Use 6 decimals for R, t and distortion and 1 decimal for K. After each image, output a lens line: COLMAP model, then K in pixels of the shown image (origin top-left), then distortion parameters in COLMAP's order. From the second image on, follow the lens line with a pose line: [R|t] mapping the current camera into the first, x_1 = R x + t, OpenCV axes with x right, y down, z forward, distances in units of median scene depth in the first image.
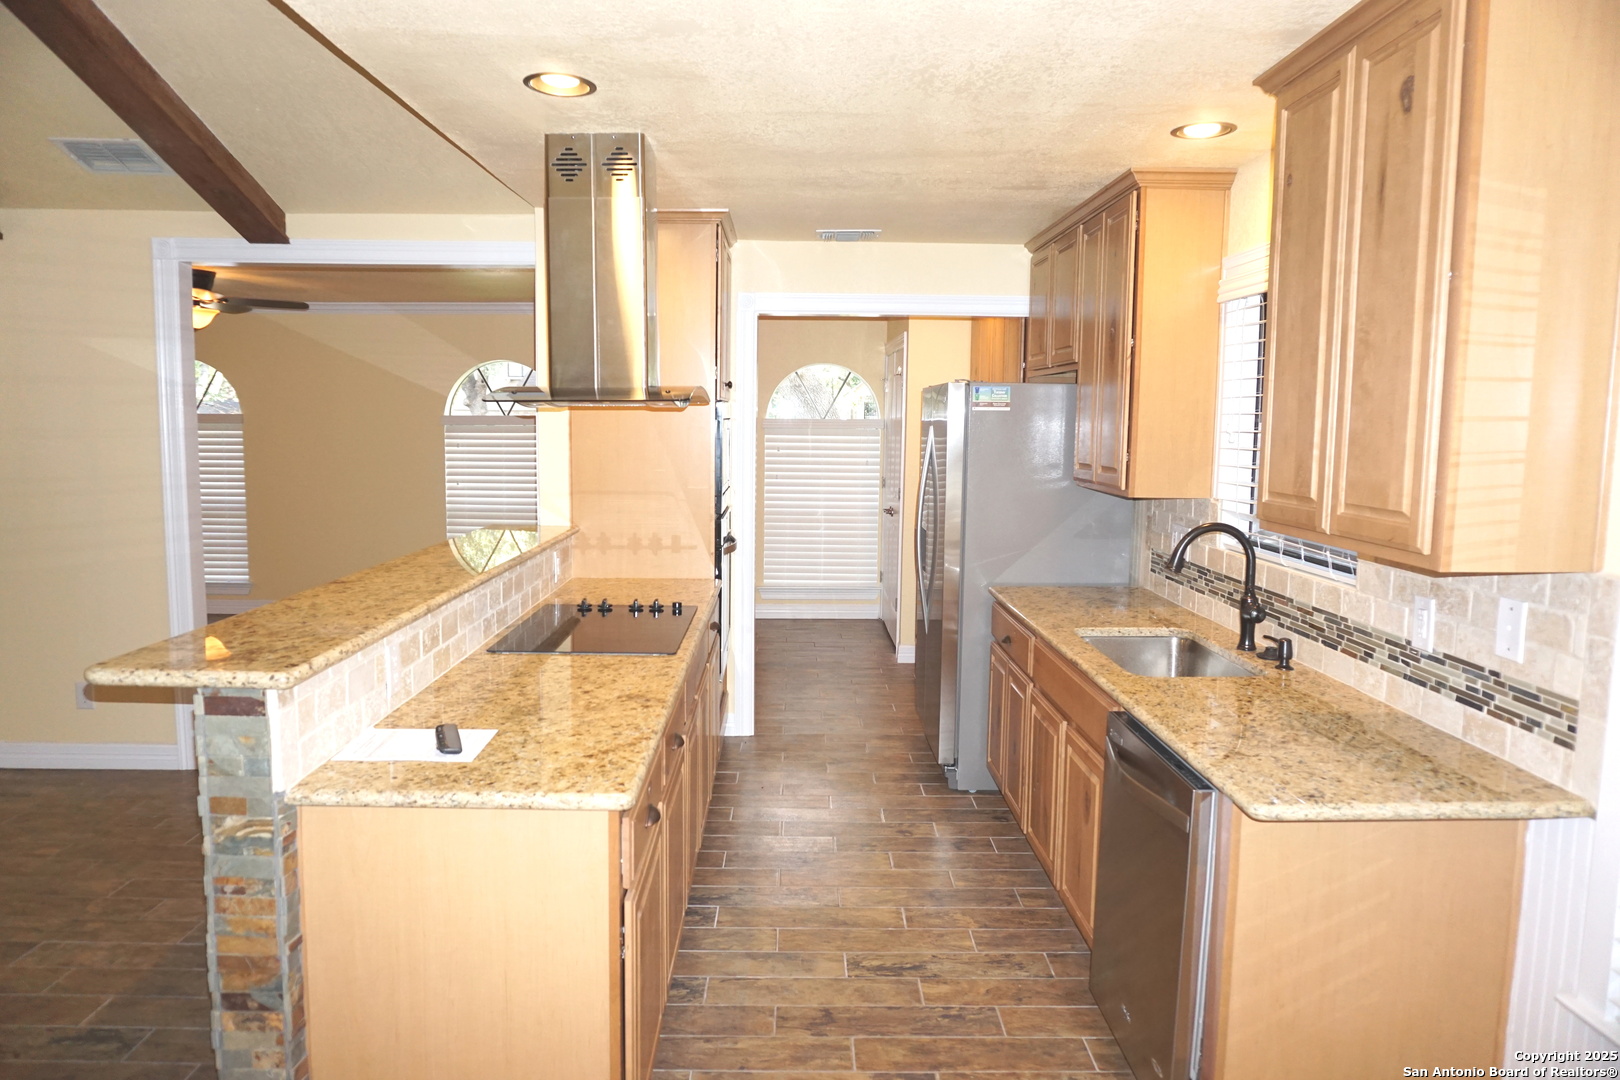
lens RADIAL K [[1091.4, 0, 805.9], [0, 1091.4, 539.1], [0, 0, 1]] dist [-0.026615, 0.017195]
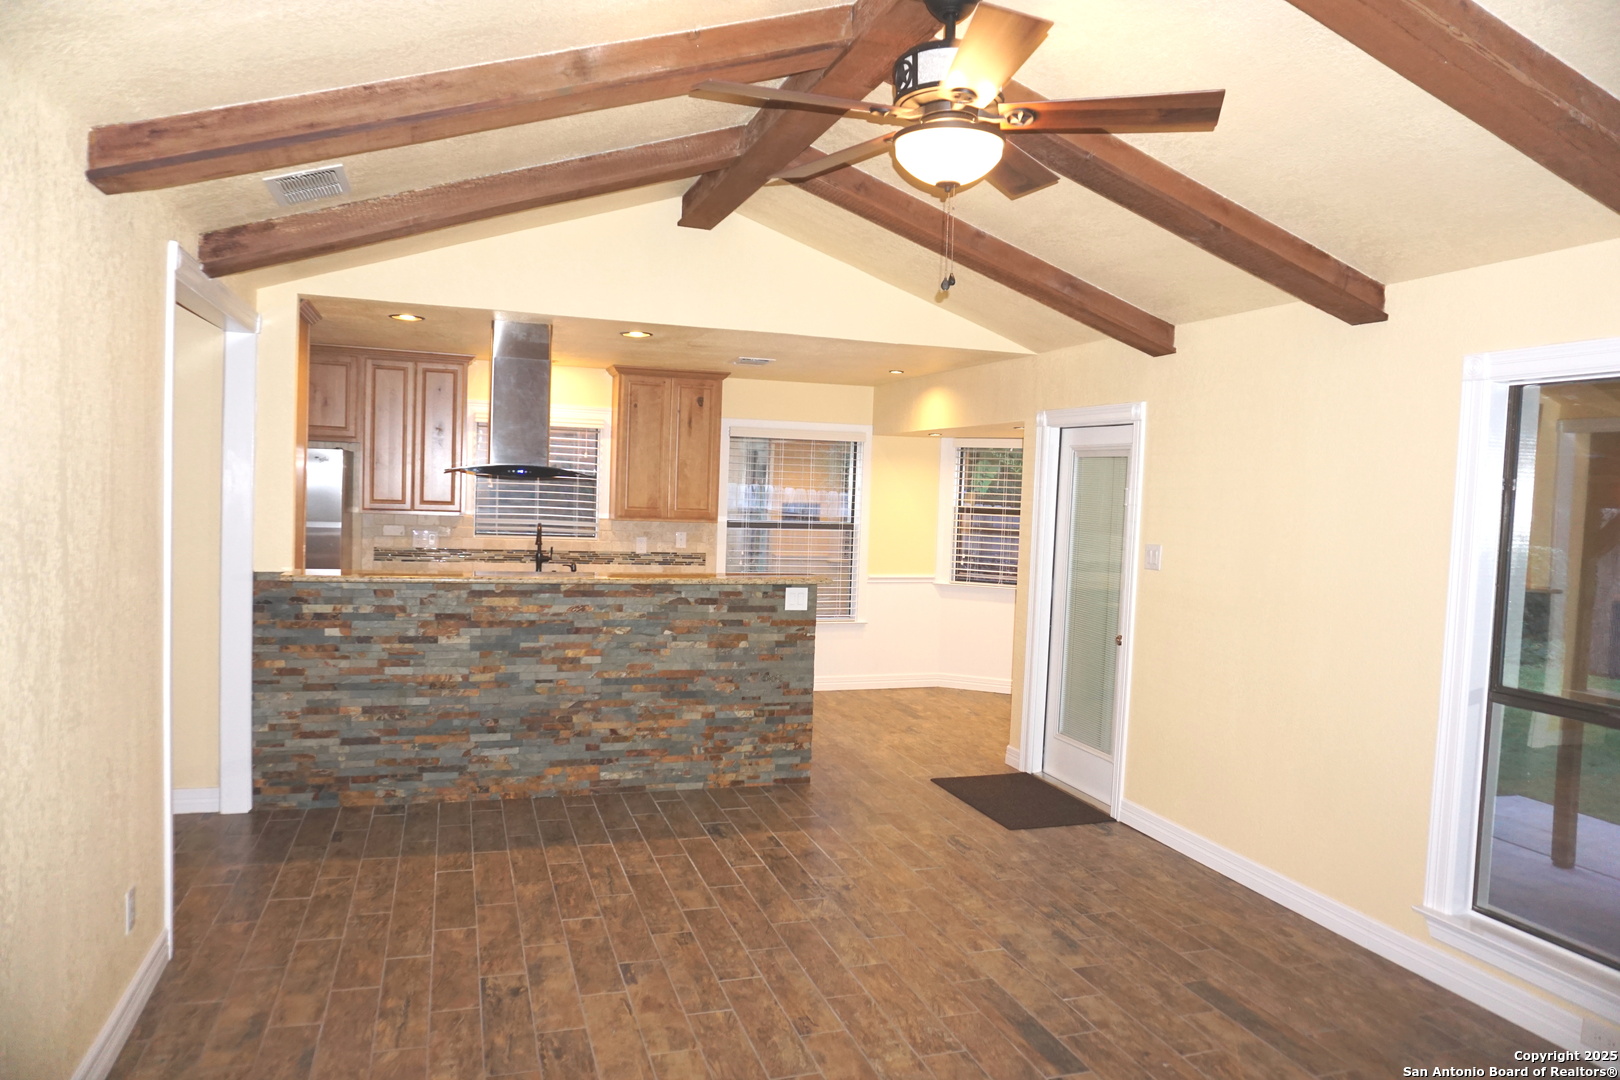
lens RADIAL K [[1091.4, 0, 808.7], [0, 1091.4, 538.5], [0, 0, 1]] dist [-0.026615, 0.017195]
pose [[-0.307384, -0.076032, 0.948543, -2.913692], [0.058014, 0.993451, 0.098432, -0.254628], [-0.949815, 0.085285, -0.300960, 1.635924]]
